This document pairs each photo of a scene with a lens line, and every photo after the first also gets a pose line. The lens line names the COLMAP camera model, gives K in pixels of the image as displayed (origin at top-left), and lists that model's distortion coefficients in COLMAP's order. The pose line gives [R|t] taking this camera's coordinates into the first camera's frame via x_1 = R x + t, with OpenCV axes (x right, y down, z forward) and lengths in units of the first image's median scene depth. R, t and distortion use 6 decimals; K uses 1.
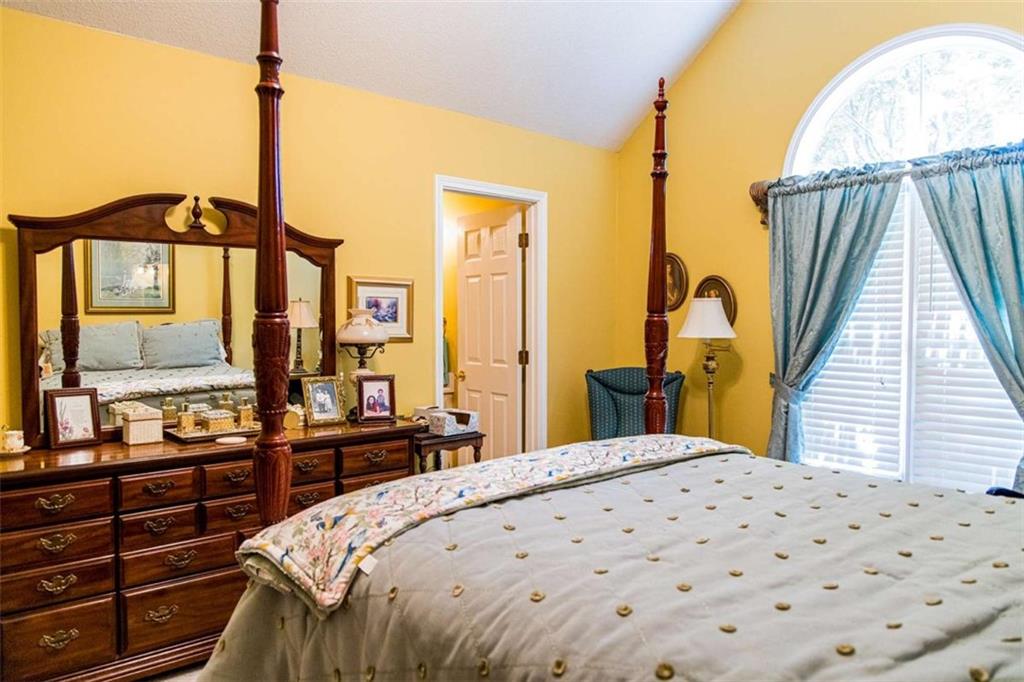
lens RADIAL K [[705.2, 0, 512.0], [0, 705.2, 341.0], [0, 0, 1]] dist [-0.004341, 0.000151]
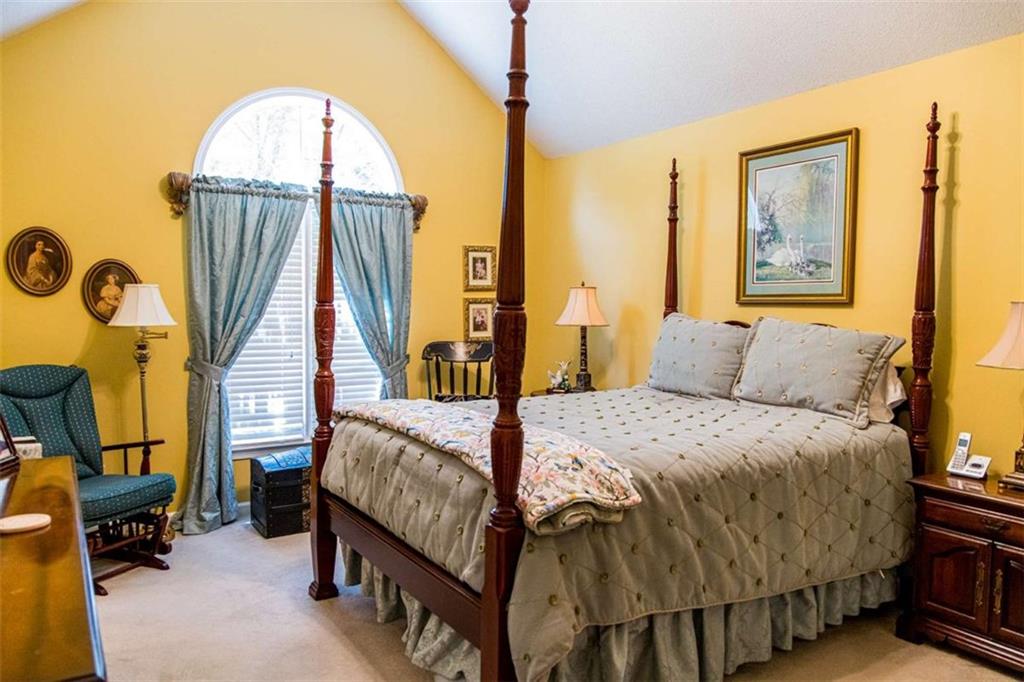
lens RADIAL K [[715.6, 0, 512.0], [0, 715.6, 341.0], [0, 0, 1]] dist [-0.004236, -0.001052]
pose [[0.150046, -0.050414, 0.987393, -0.683101], [0.026434, 0.998547, 0.046967, -0.017824], [-0.988326, 0.019053, 0.151161, 0.398096]]
